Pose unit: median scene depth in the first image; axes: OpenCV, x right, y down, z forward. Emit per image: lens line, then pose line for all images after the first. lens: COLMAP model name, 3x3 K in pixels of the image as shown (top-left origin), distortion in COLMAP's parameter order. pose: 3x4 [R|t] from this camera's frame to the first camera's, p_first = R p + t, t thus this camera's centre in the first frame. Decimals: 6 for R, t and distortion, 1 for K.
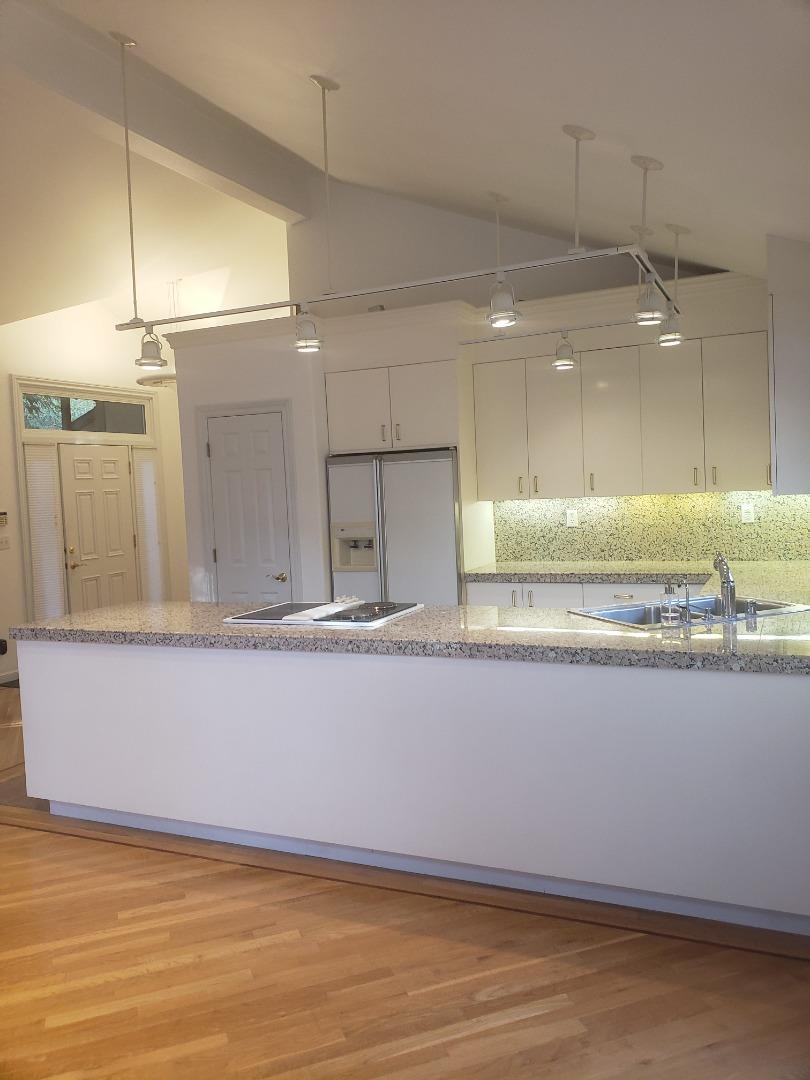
lens RADIAL K [[845.3, 0, 406.8], [0, 845.3, 532.1], [0, 0, 1]] dist [0.040539, -0.002362]
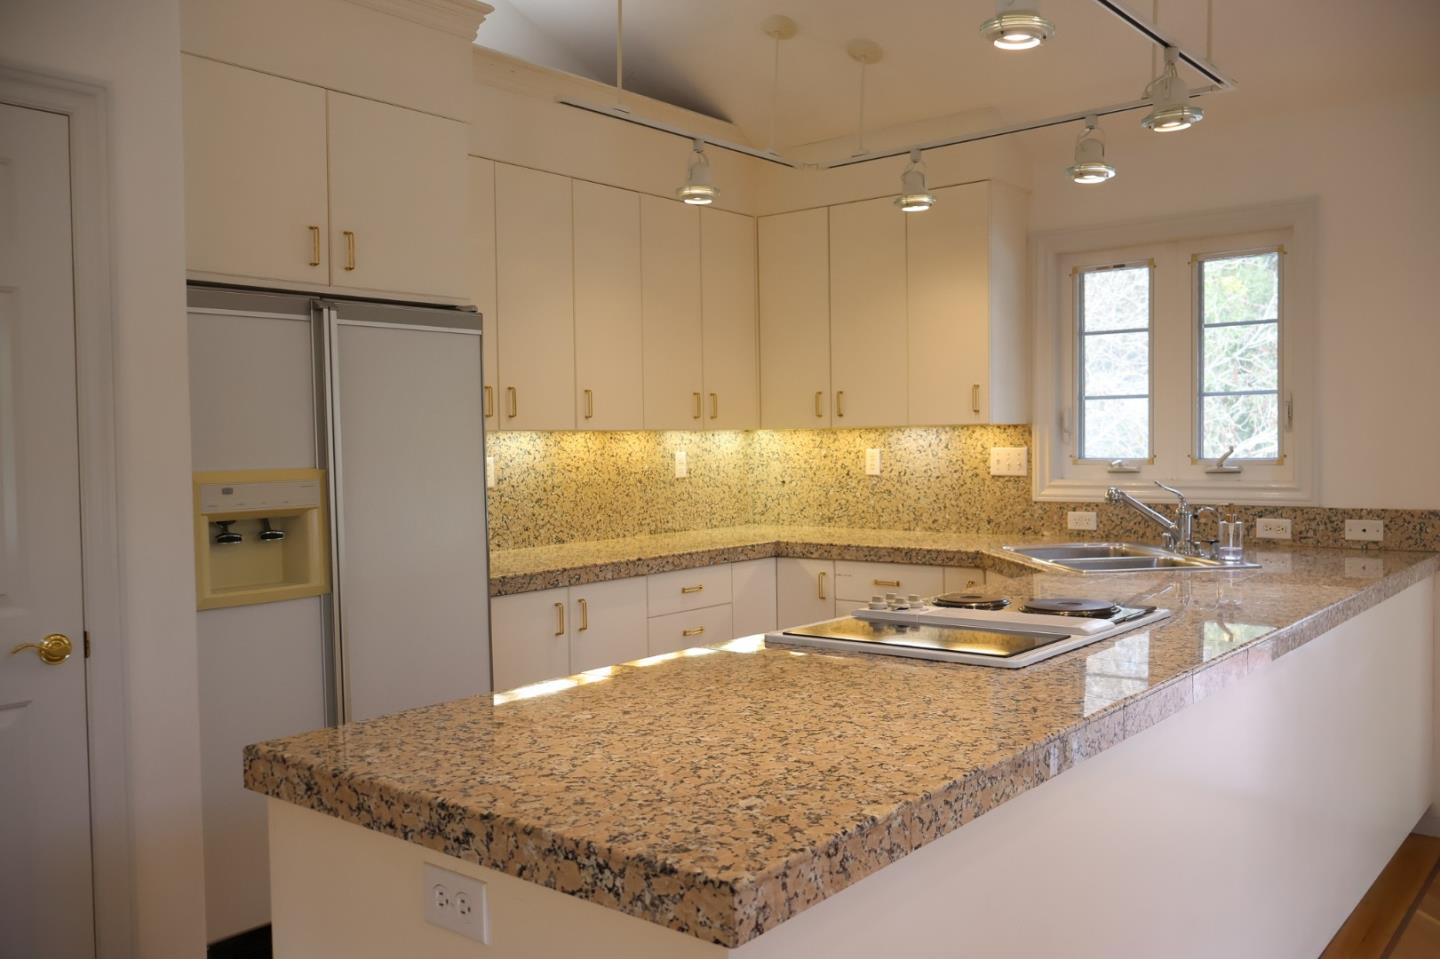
lens RADIAL K [[1205.2, 0, 732.3], [0, 1205.2, 488.9], [0, 0, 1]] dist [0.002064, 0.000788]
pose [[0.246476, 0.005667, 0.969132, -0.531728], [0.063185, 0.997761, -0.021904, 0.021732], [-0.967087, 0.066633, 0.245566, 0.680409]]
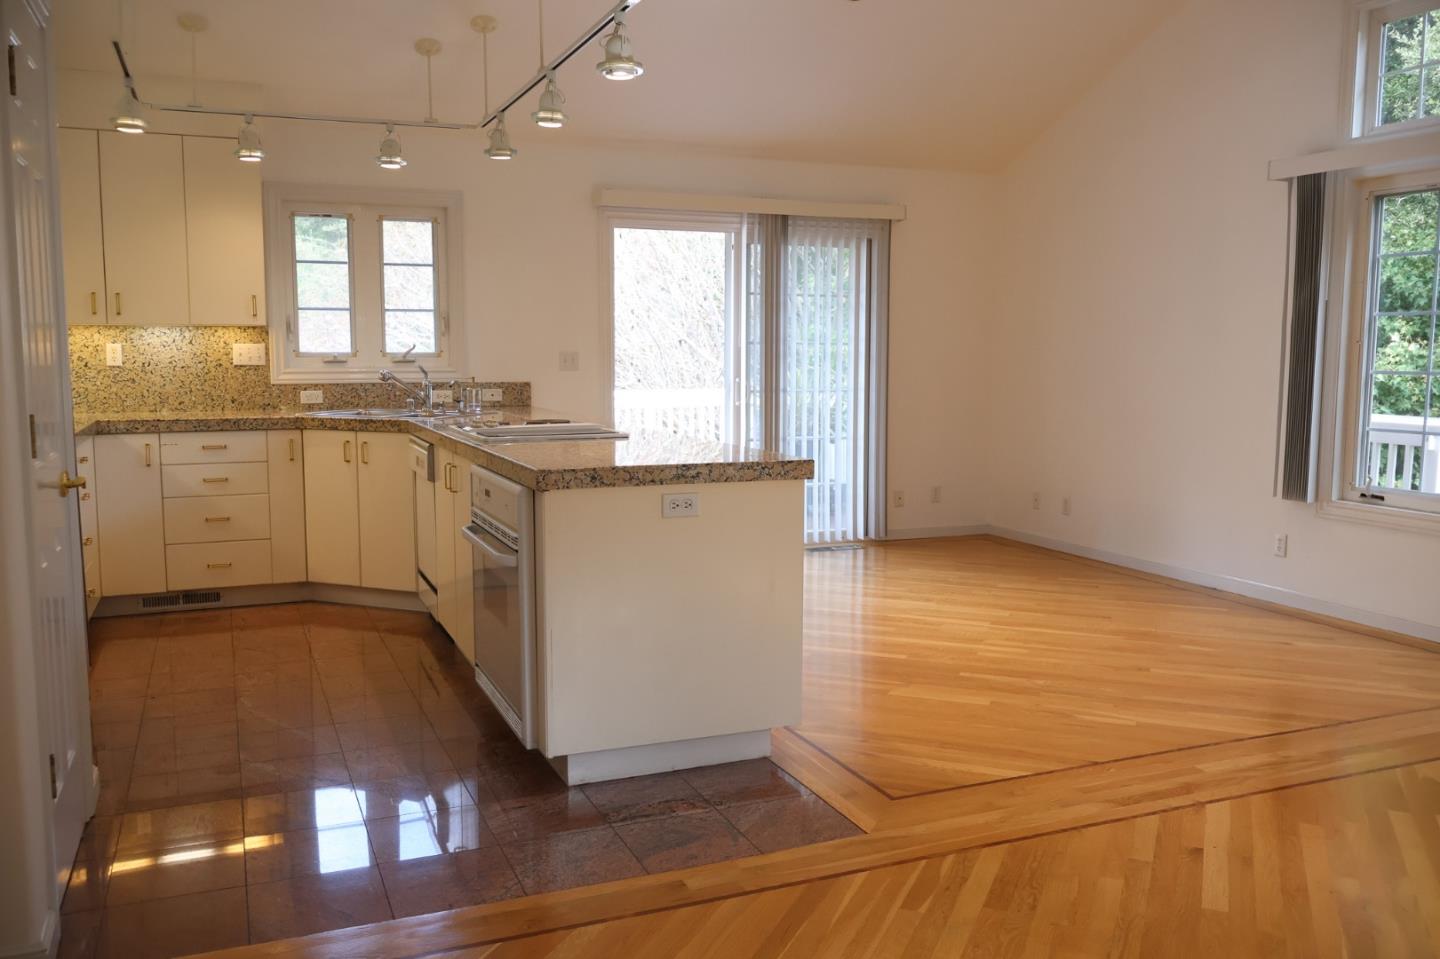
lens RADIAL K [[1205.2, 0, 718.6], [0, 1205.2, 481.4], [0, 0, 1]] dist [0.002064, 0.000788]
pose [[-0.729577, -0.027182, 0.683358, -0.780581], [0.076824, 0.989628, 0.121384, 0.008443], [-0.679570, 0.141057, -0.719922, 1.317109]]
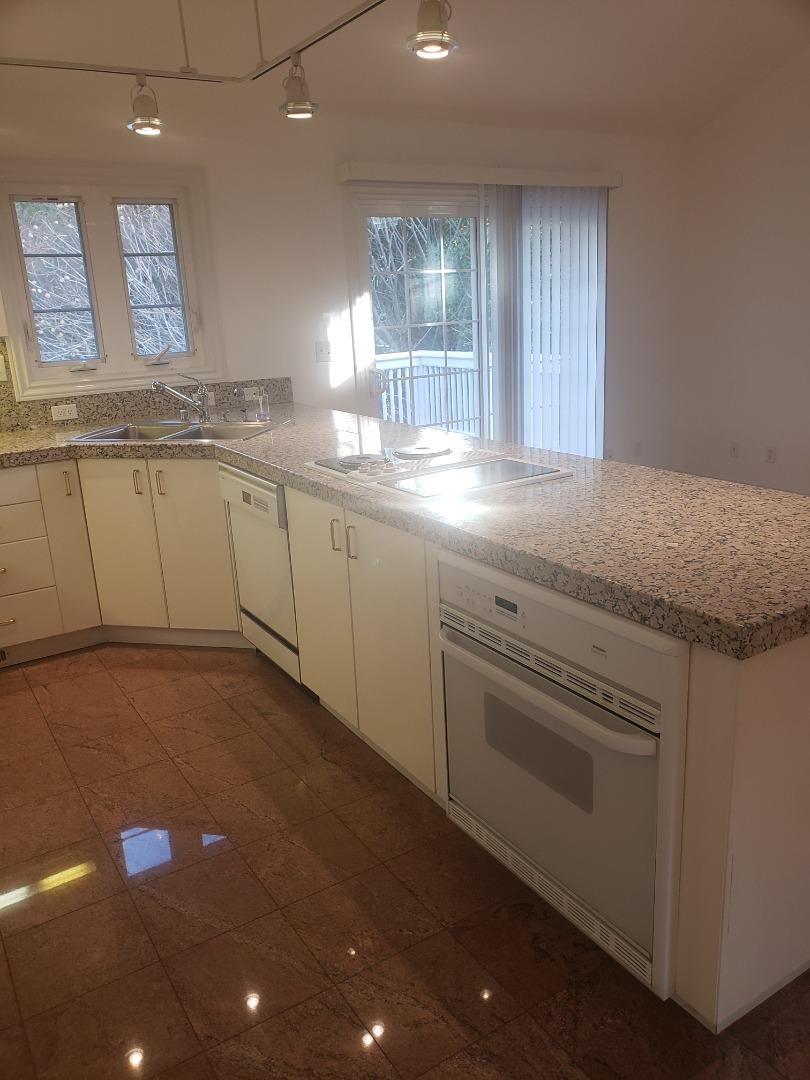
lens RADIAL K [[845.3, 0, 410.6], [0, 845.3, 540.7], [0, 0, 1]] dist [0.040539, -0.002362]
pose [[-0.831084, -0.066561, 0.552150, -0.304077], [0.123179, 0.946124, 0.299460, -0.047726], [-0.542335, 0.316890, -0.778109, 1.165320]]
